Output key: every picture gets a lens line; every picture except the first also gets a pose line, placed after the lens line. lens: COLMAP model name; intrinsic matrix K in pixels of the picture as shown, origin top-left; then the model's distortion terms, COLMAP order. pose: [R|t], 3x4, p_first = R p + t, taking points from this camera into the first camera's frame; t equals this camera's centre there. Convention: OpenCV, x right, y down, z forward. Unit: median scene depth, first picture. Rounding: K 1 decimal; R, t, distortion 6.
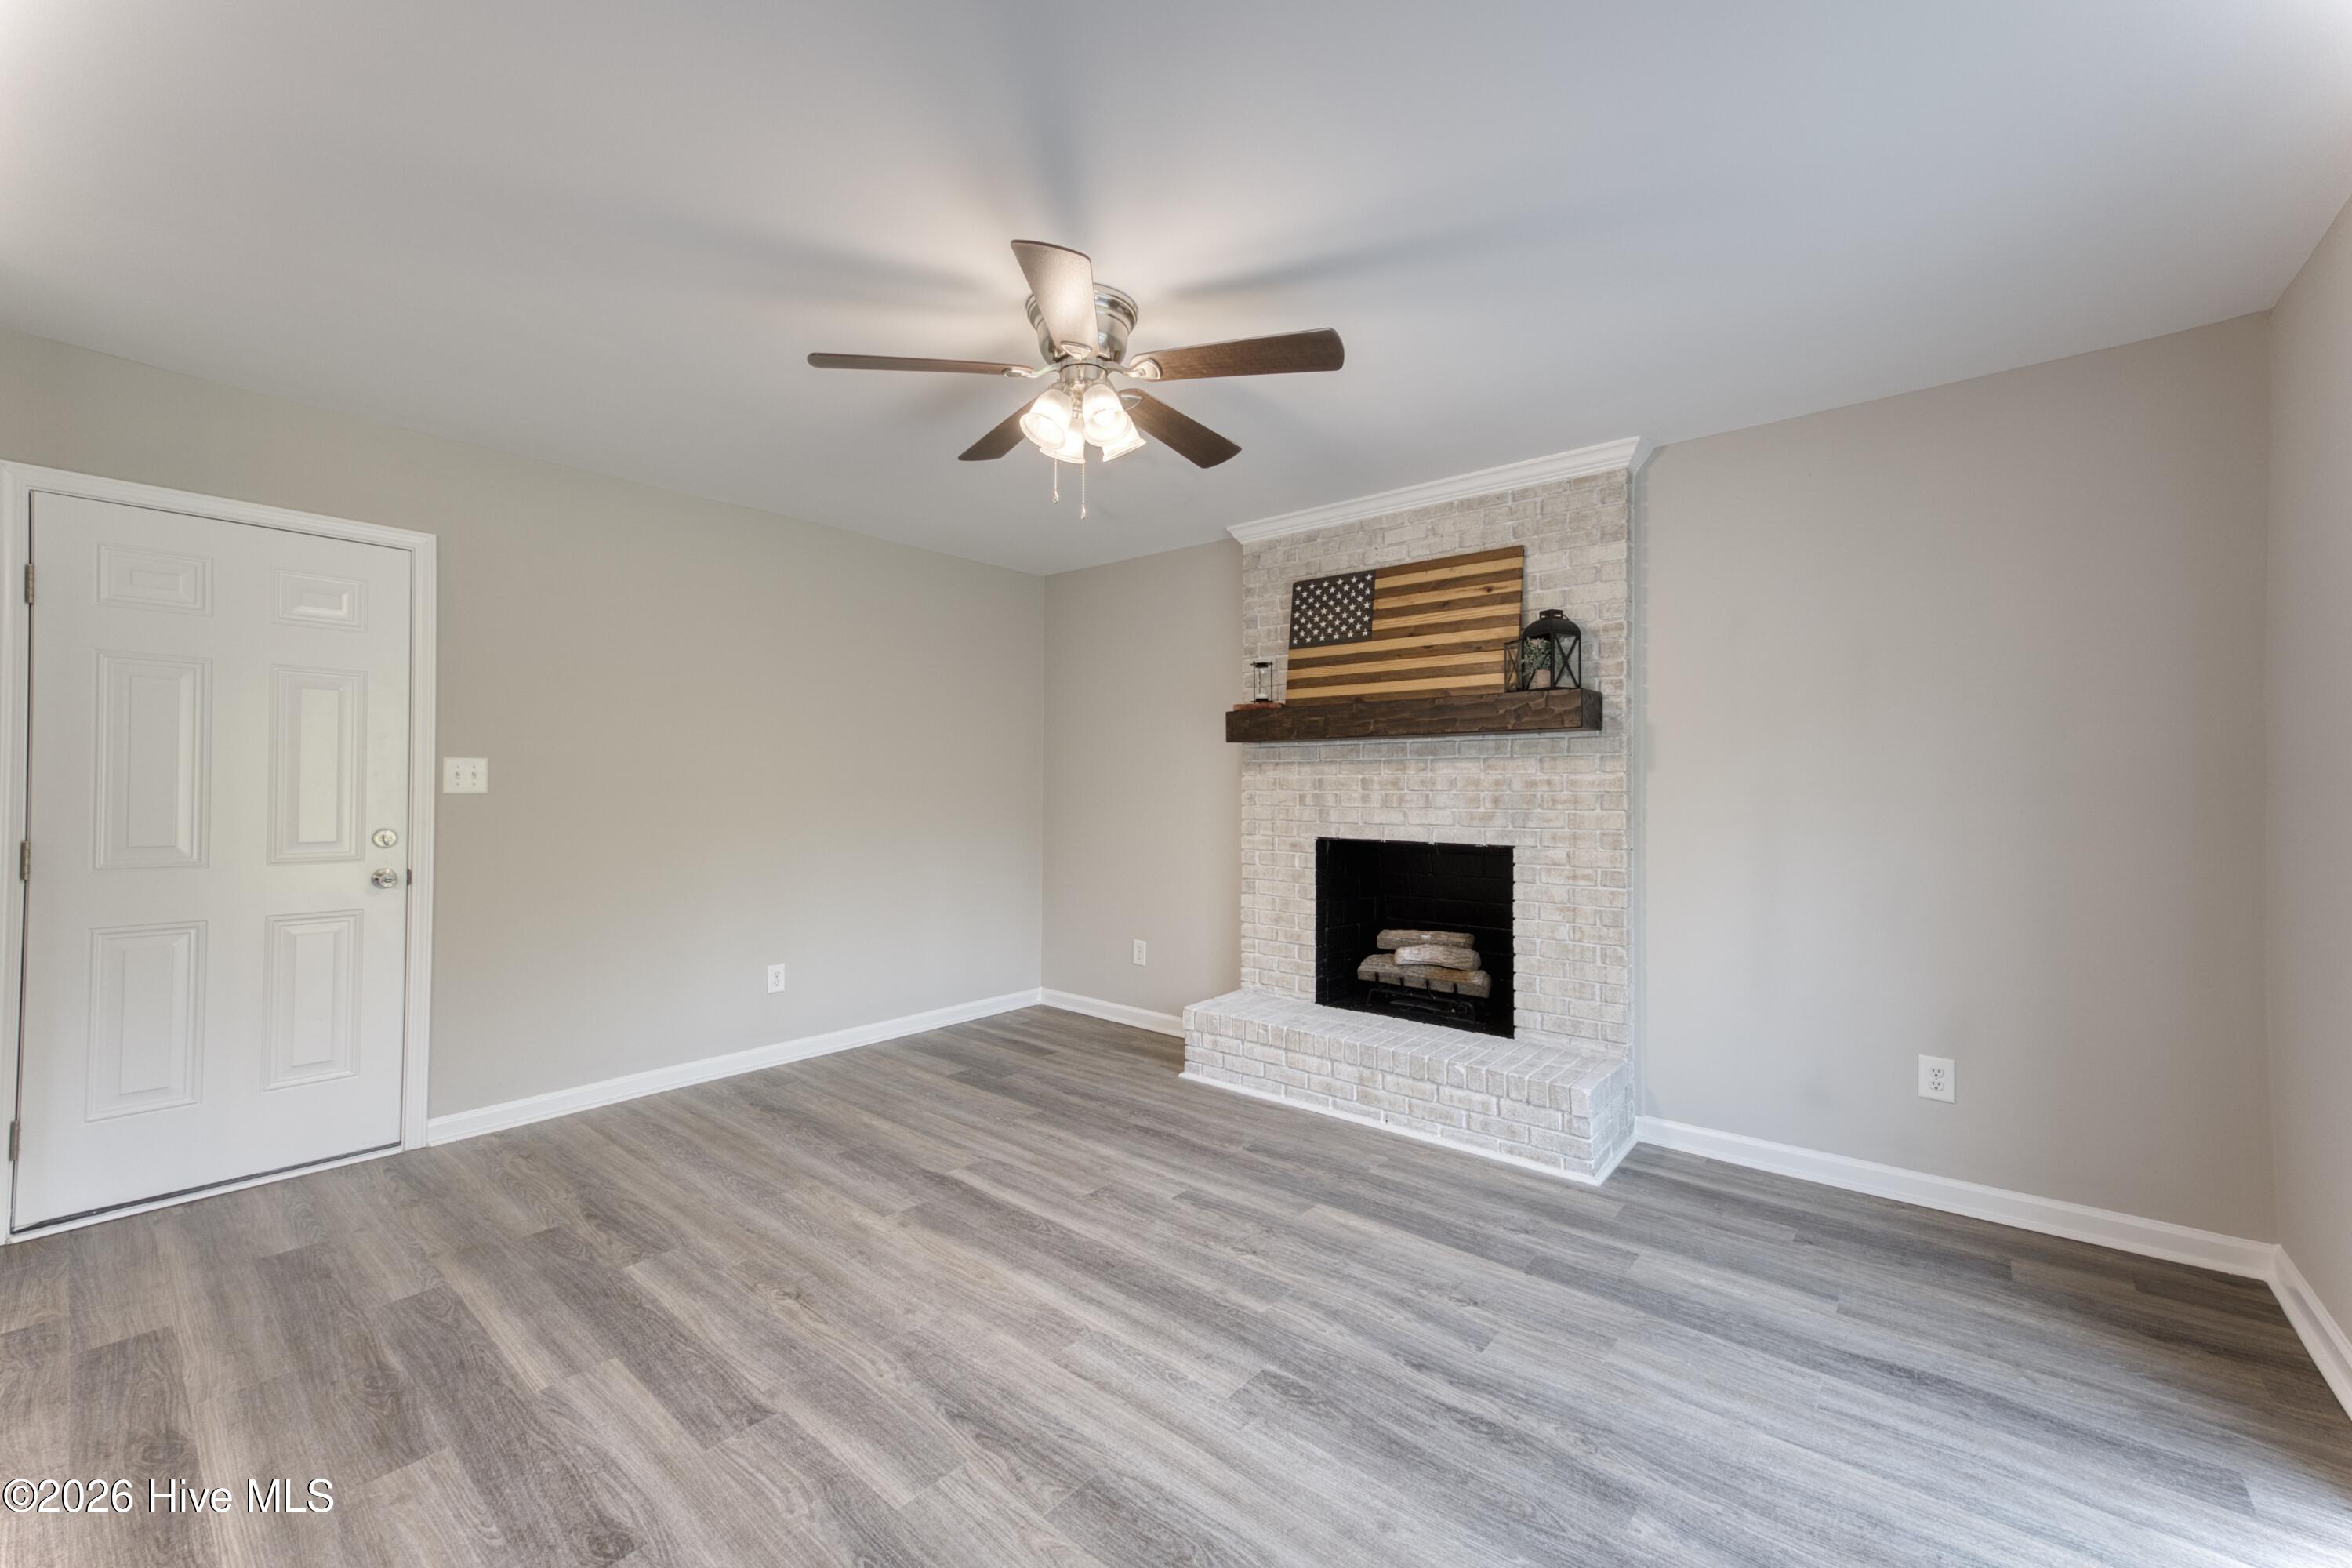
lens RADIAL K [[929.5, 0, 1178.0], [0, 929.5, 783.8], [0, 0, 1]] dist [-0.000245, 0.000435]
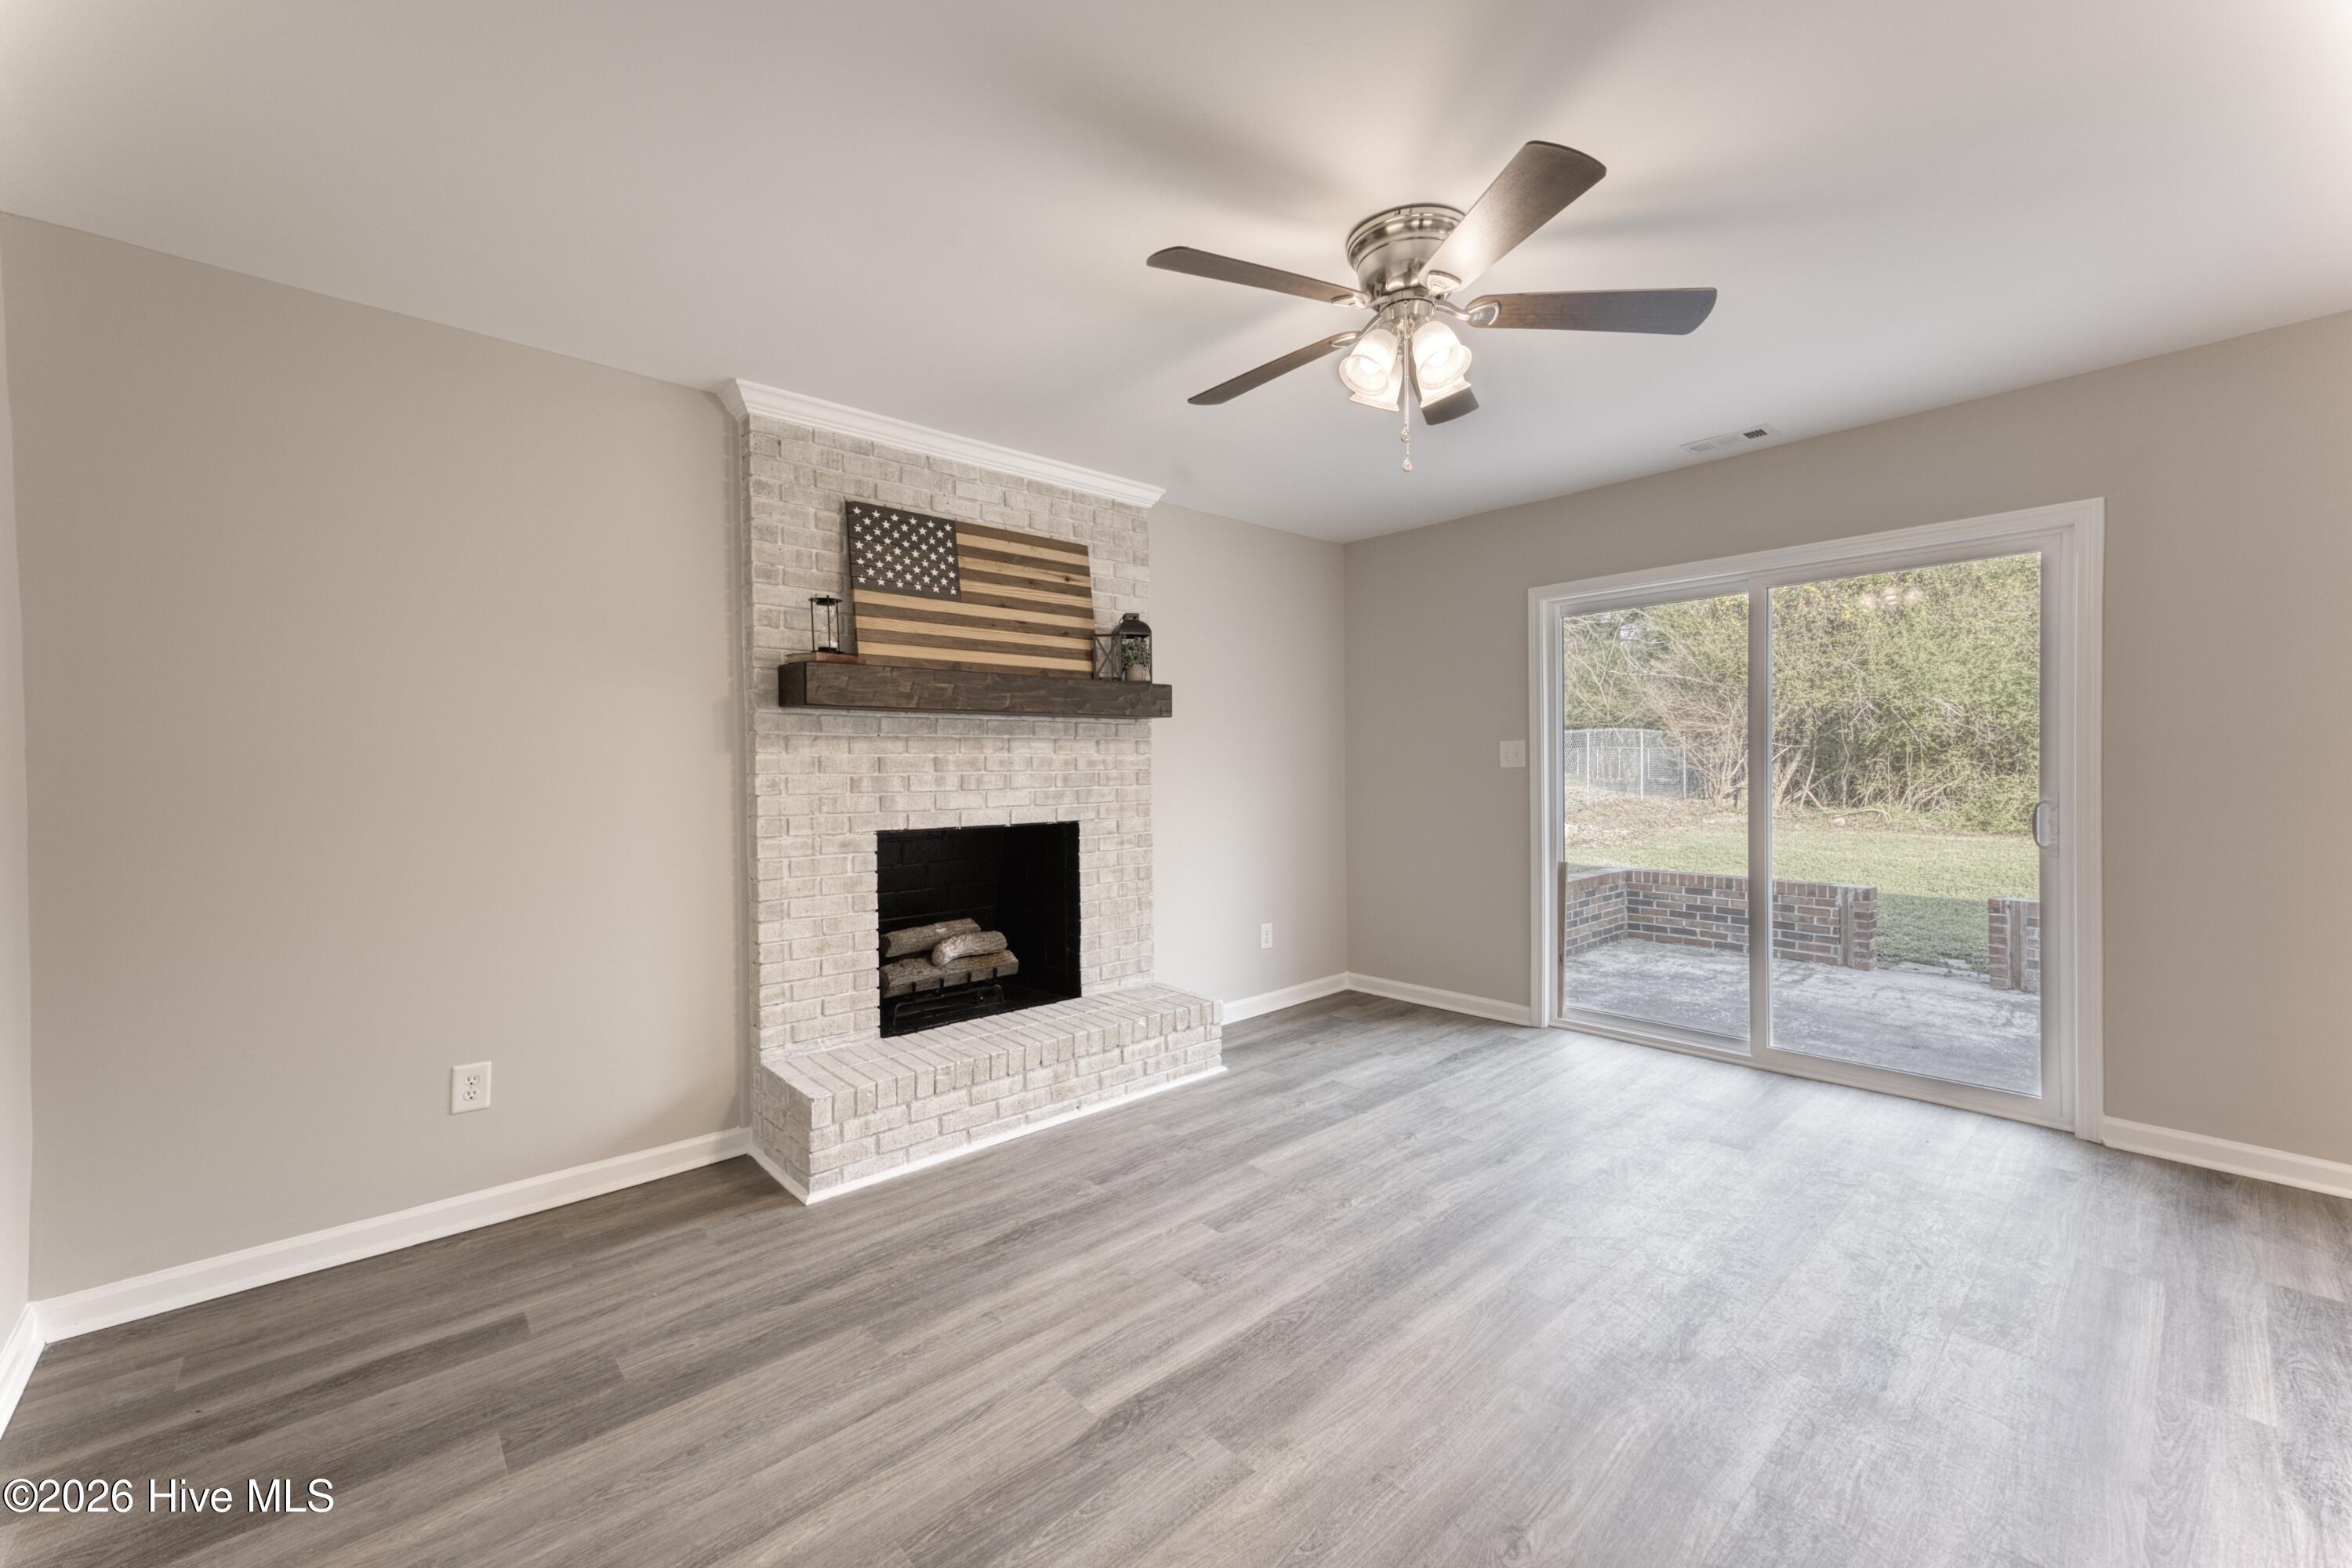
lens RADIAL K [[929.5, 0, 1178.0], [0, 929.5, 783.8], [0, 0, 1]] dist [-0.000245, 0.000435]
pose [[0.135045, -0.021838, 0.990599, -0.701654], [0.005718, 0.999758, 0.021260, 0.001279], [-0.990823, 0.002793, 0.135137, 0.738246]]
